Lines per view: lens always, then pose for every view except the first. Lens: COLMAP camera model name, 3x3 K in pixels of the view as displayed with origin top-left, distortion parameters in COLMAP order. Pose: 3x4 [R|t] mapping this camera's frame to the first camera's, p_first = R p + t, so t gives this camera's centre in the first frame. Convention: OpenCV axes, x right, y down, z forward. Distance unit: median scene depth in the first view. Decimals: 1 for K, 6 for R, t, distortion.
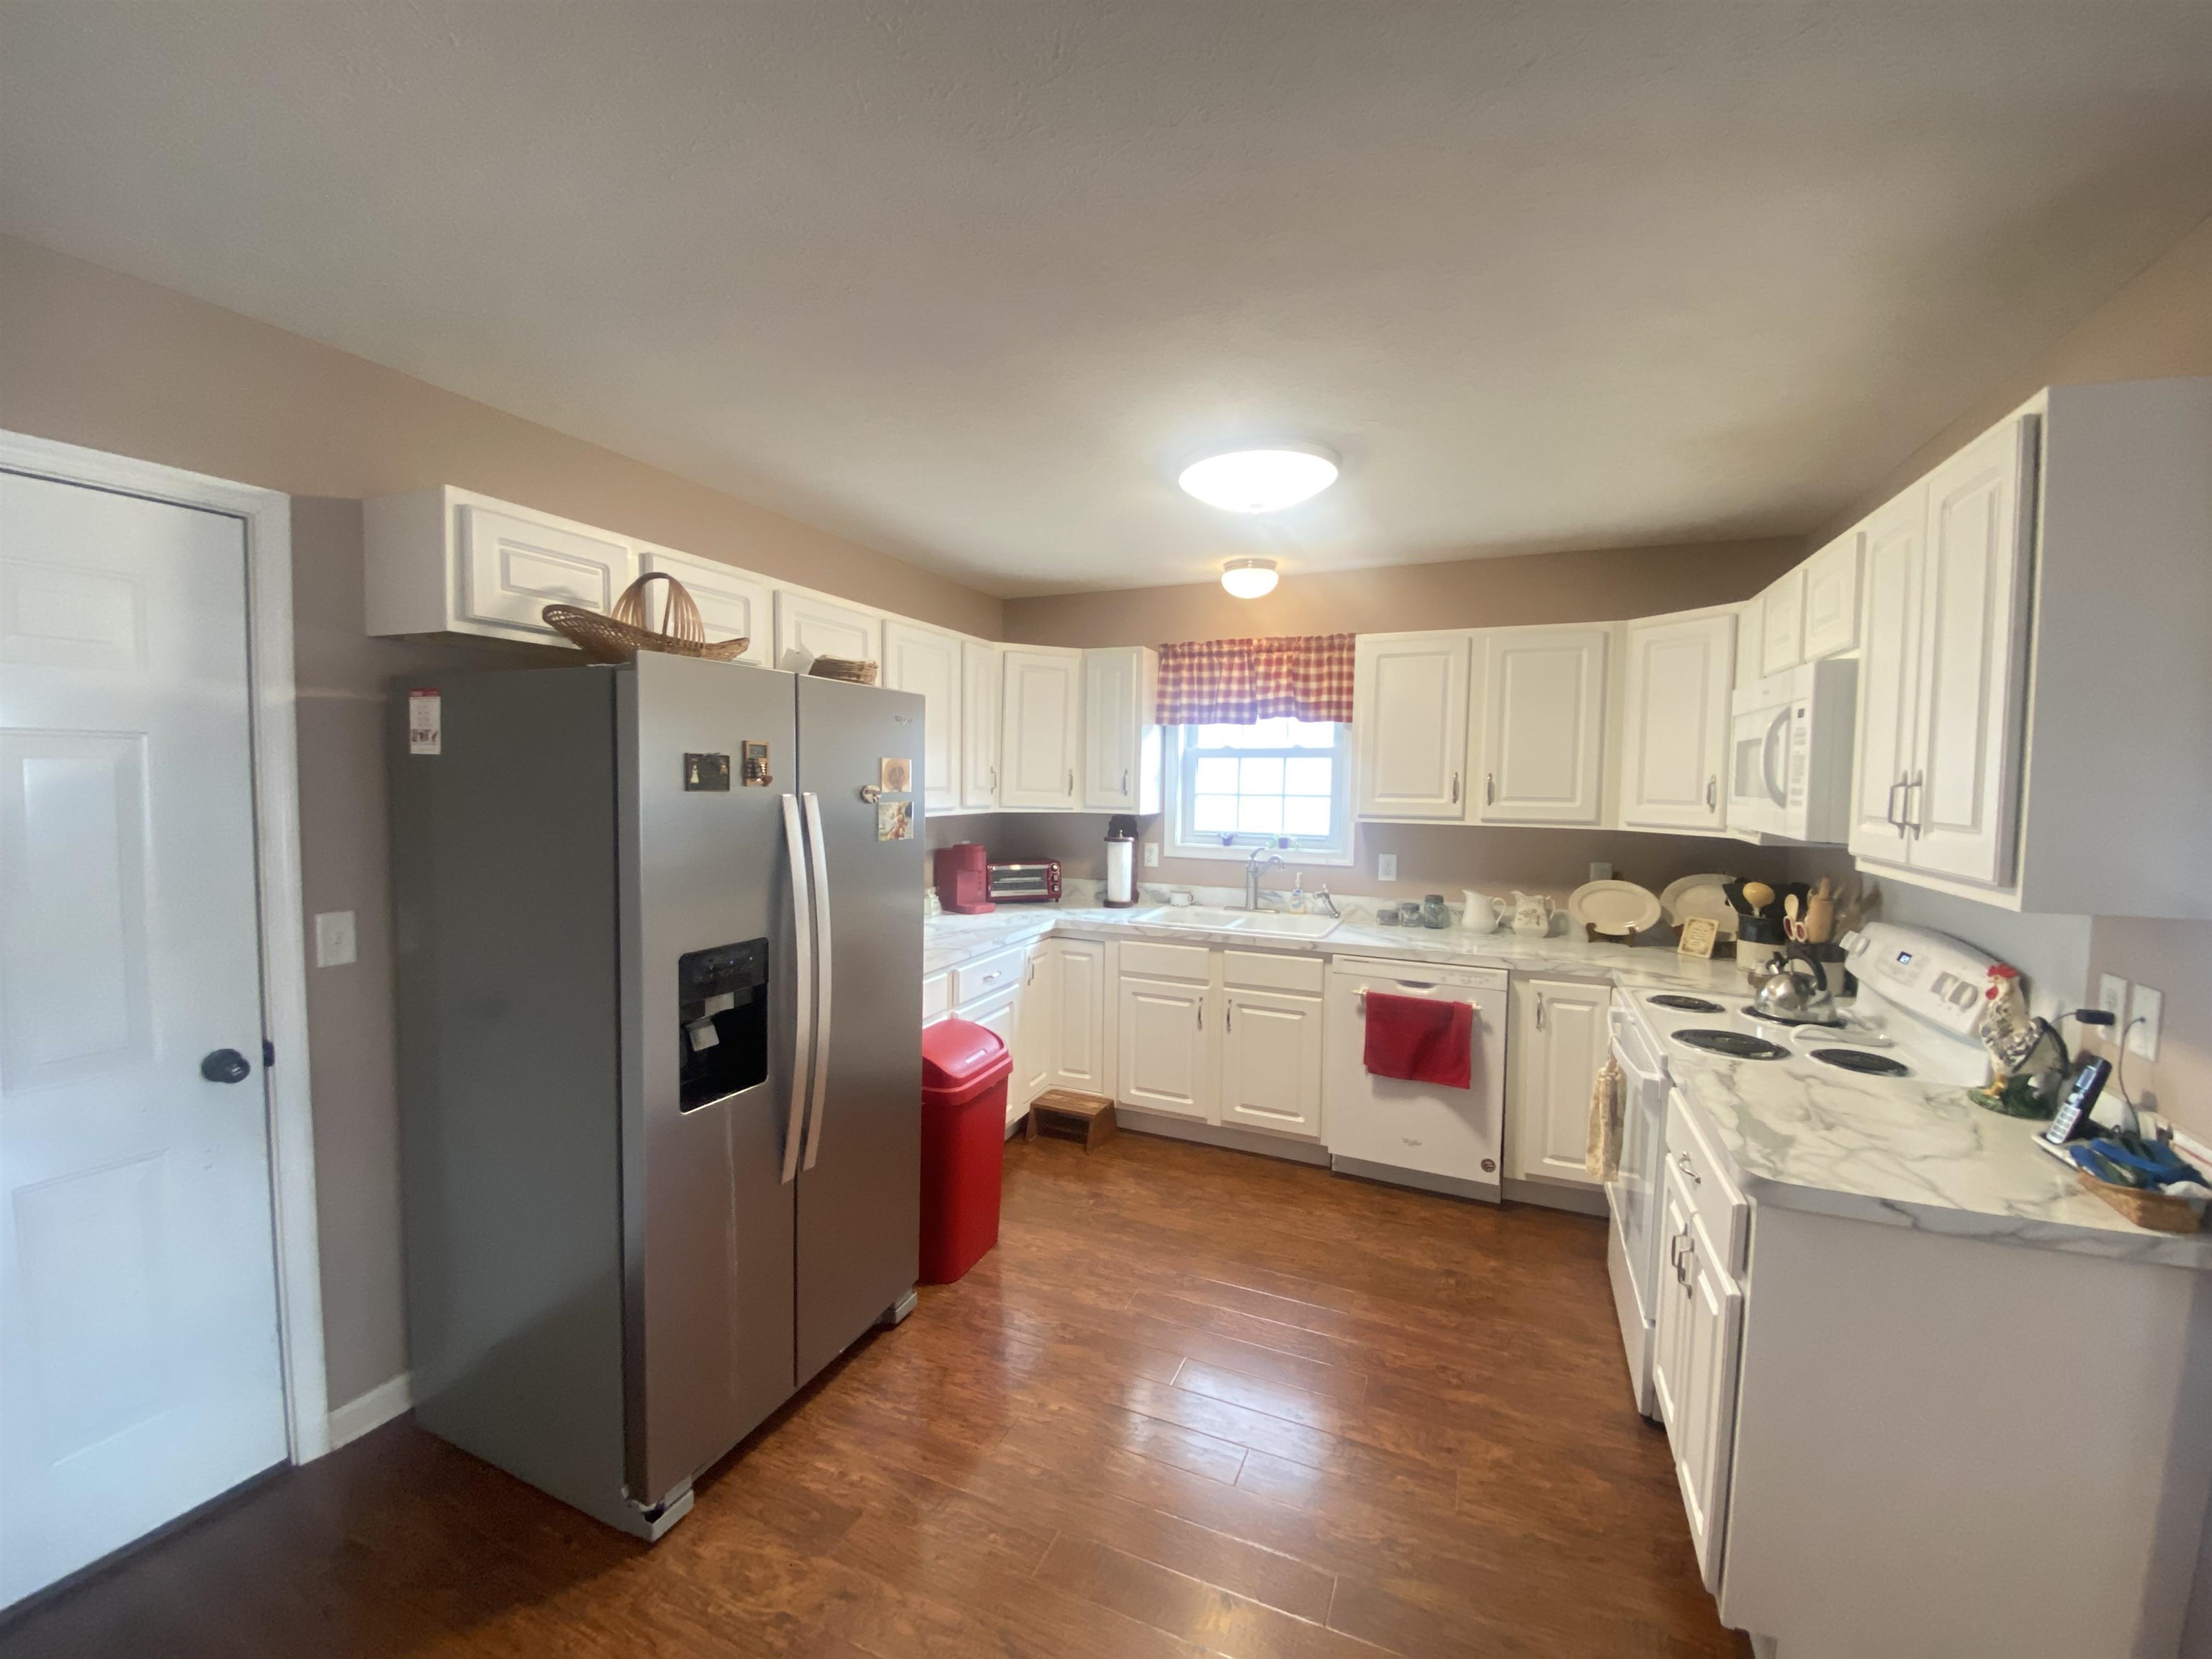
lens RADIAL K [[885.7, 0, 1097.9], [0, 885.7, 827.2], [0, 0, 1]] dist [0.005910, -0.013582]
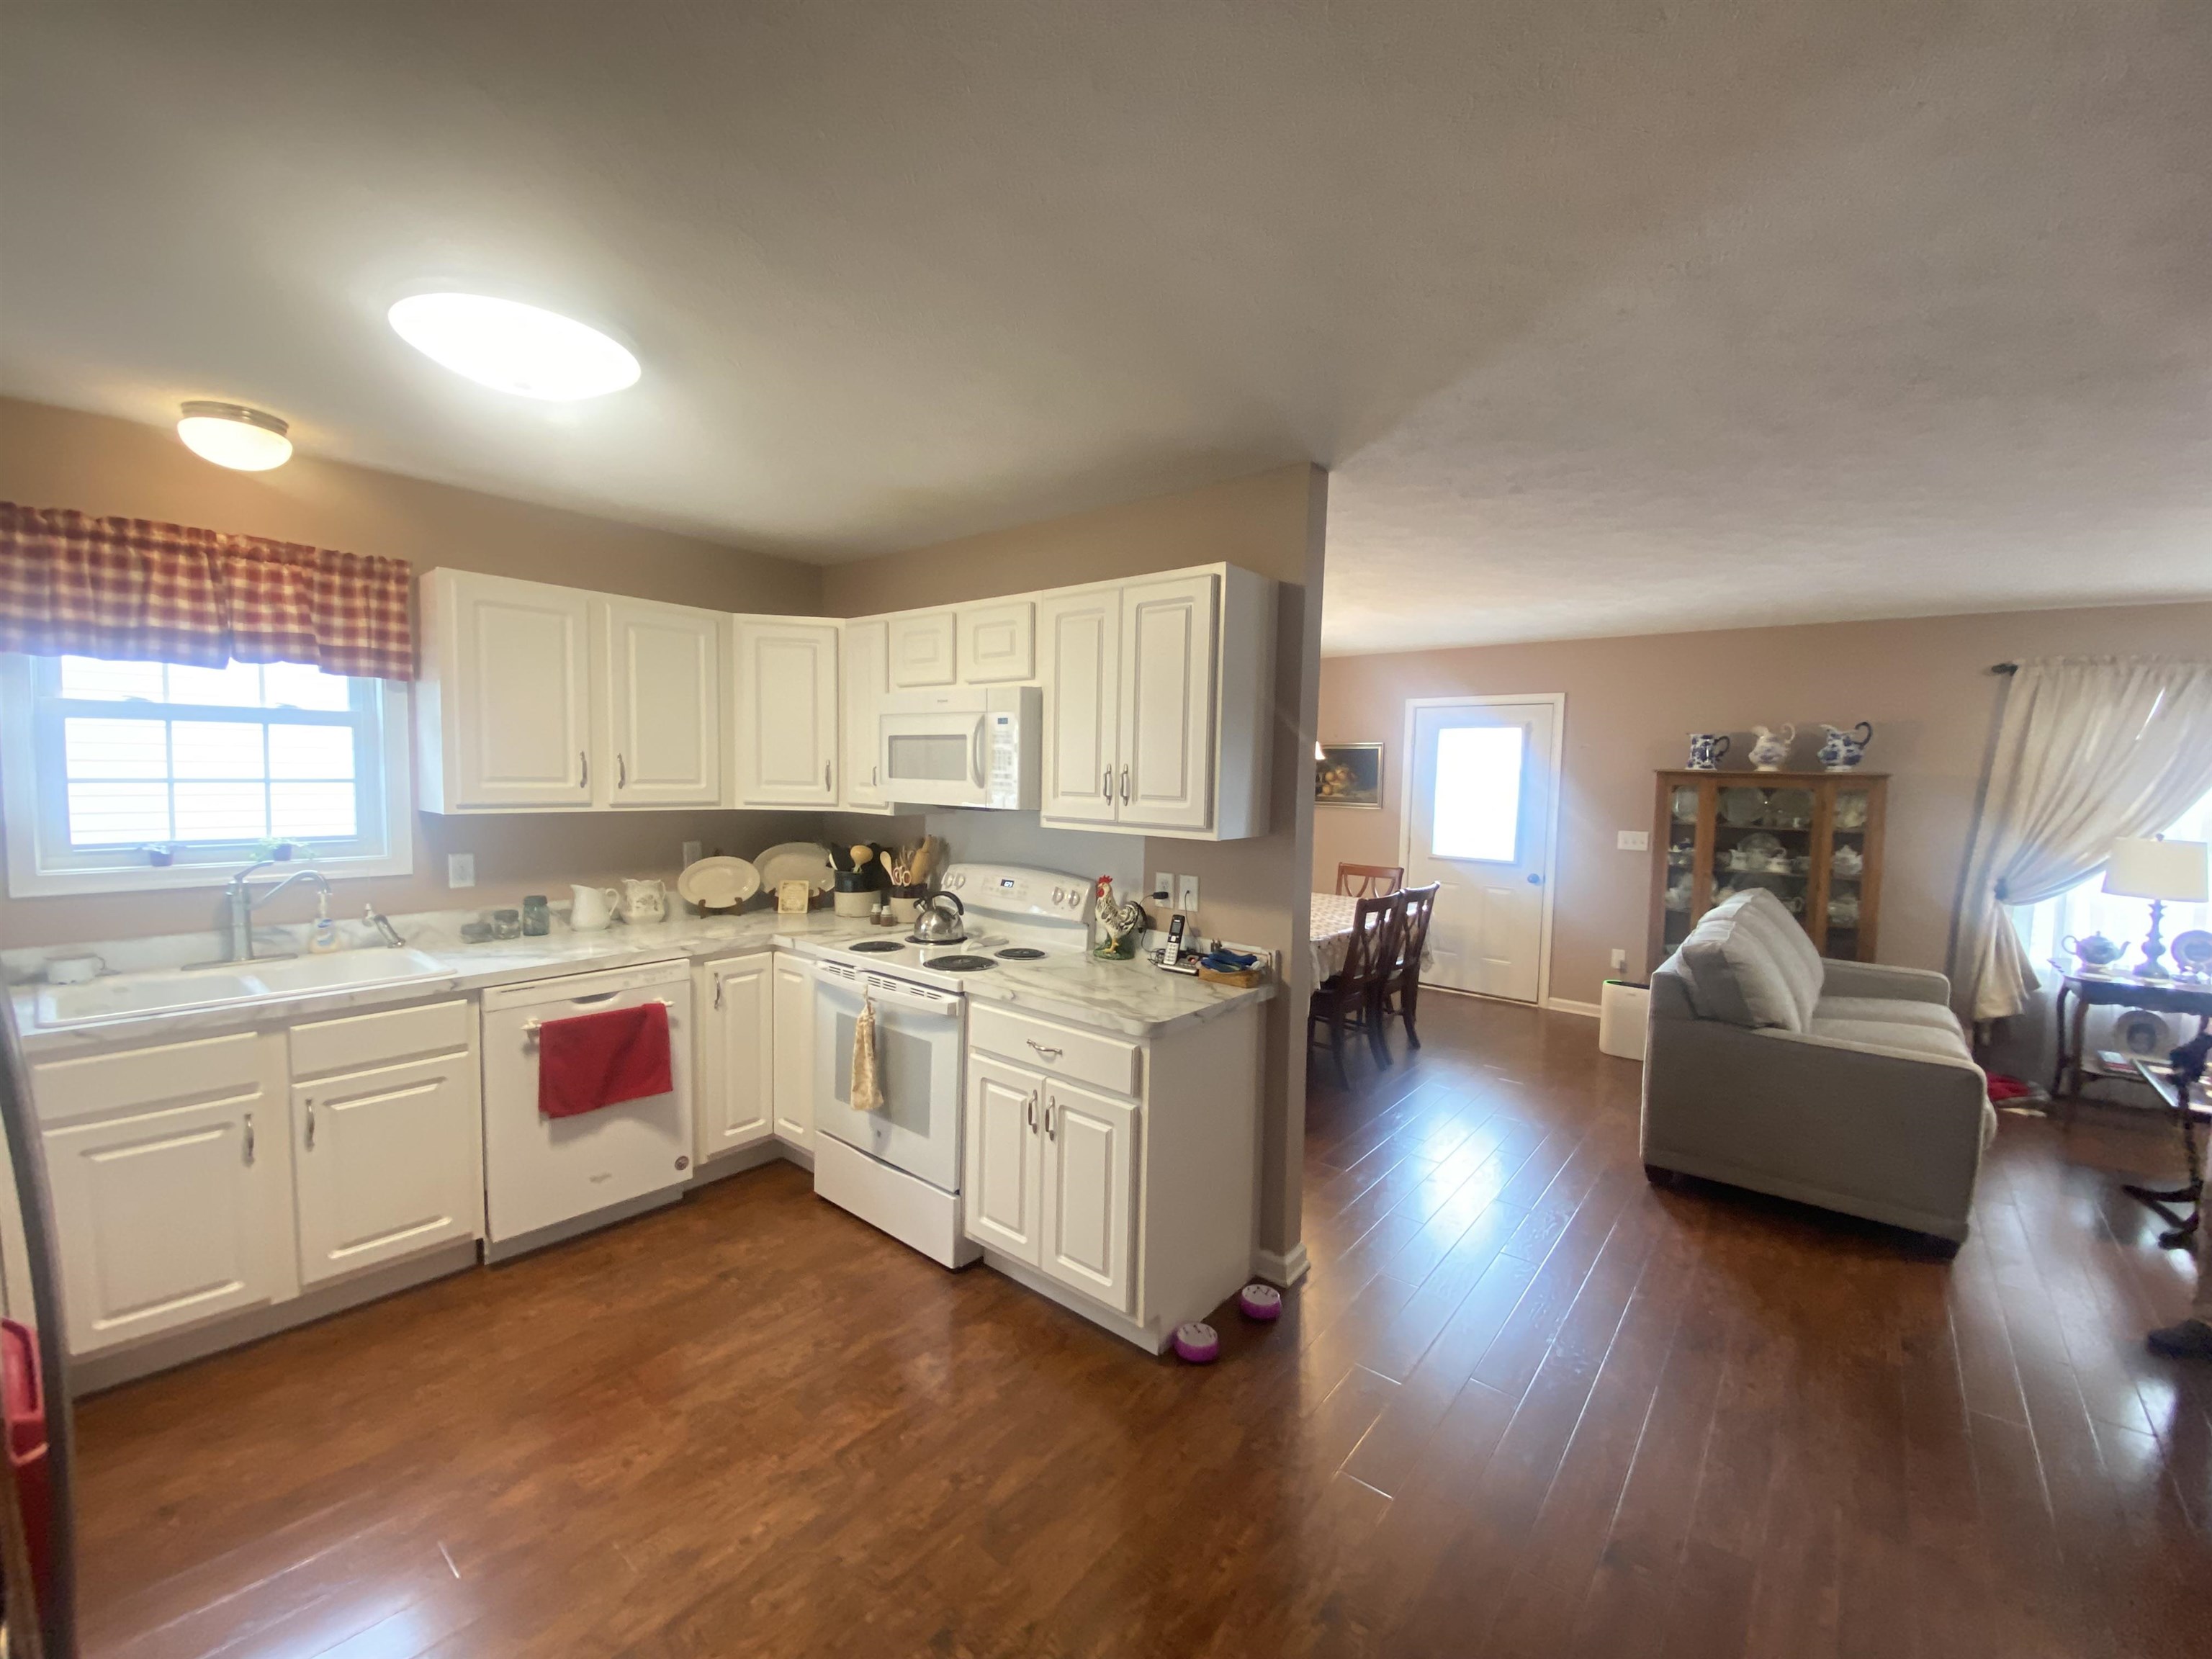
lens RADIAL K [[885.7, 0, 1098.8], [0, 885.7, 831.6], [0, 0, 1]] dist [0.005910, -0.013582]
pose [[0.261257, -0.068808, 0.962814, -0.297853], [0.037711, 0.997422, 0.061049, -0.016801], [-0.964532, 0.020359, 0.263178, 0.261081]]
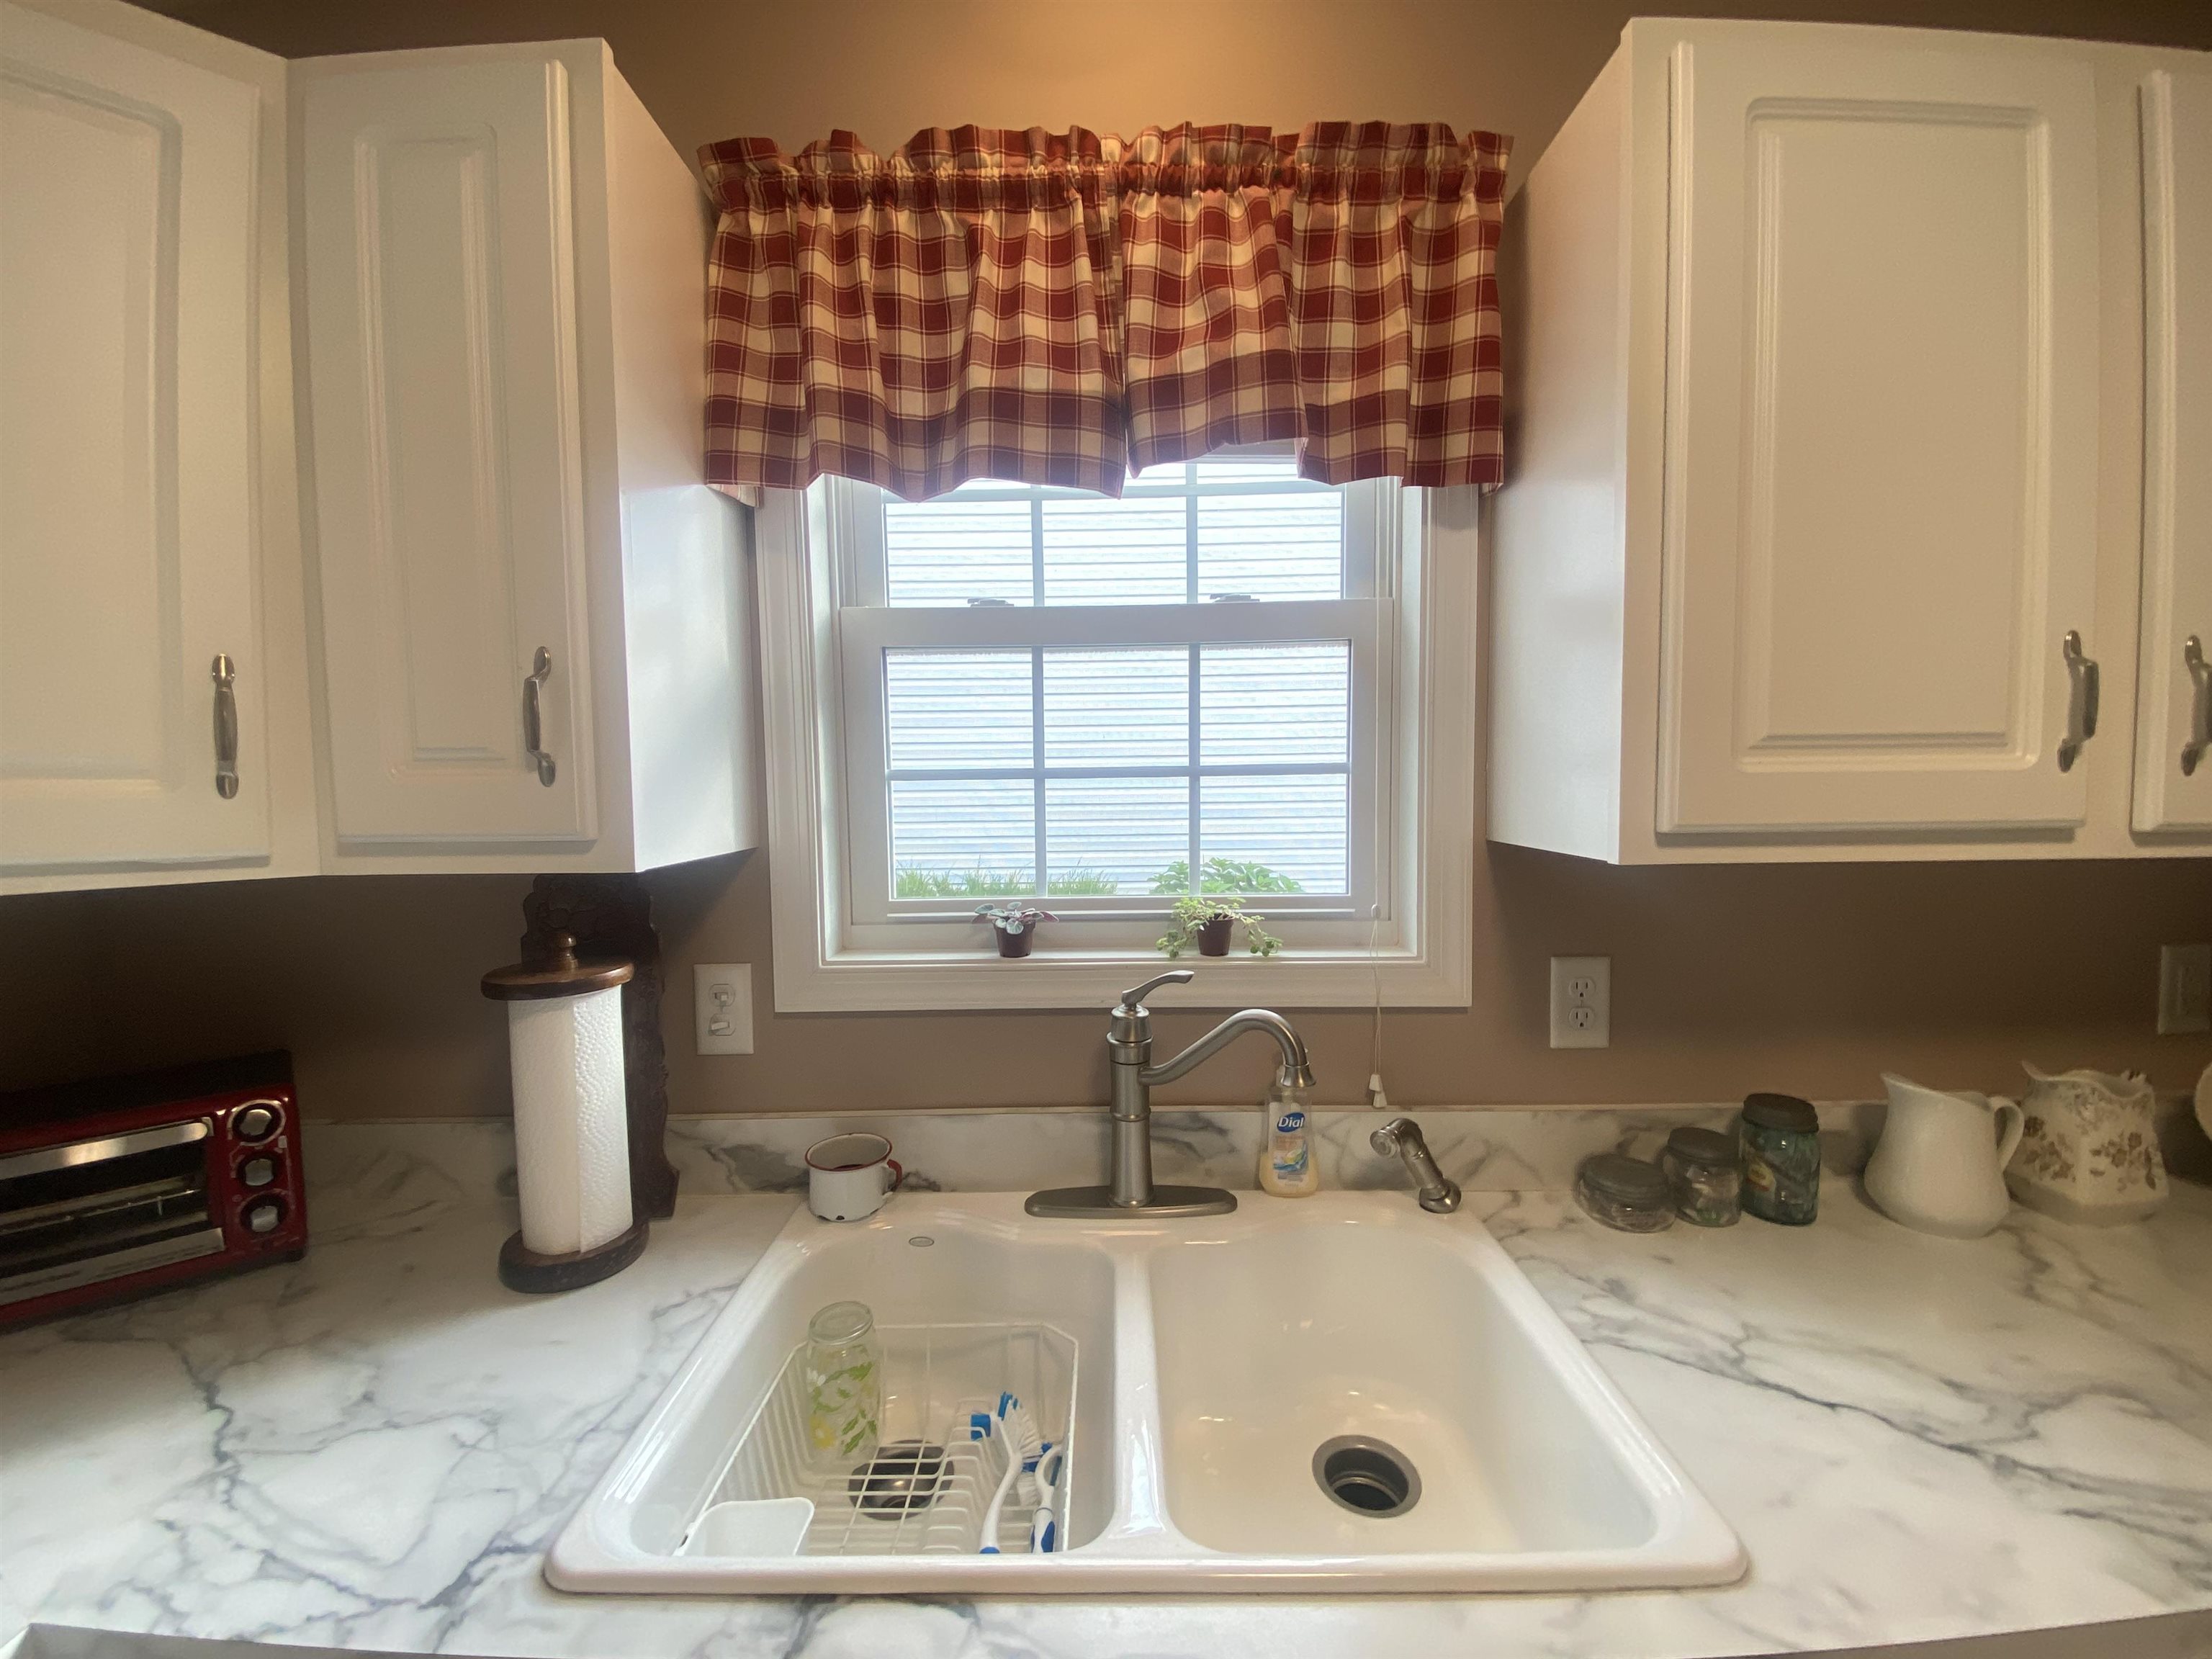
lens RADIAL K [[885.7, 0, 1095.1], [0, 885.7, 834.5], [0, 0, 1]] dist [0.005910, -0.013582]
pose [[0.920522, -0.051805, 0.387240, 0.073549], [0.046561, 0.998652, 0.022918, -0.025574], [-0.387906, -0.003066, 0.921694, 0.841916]]
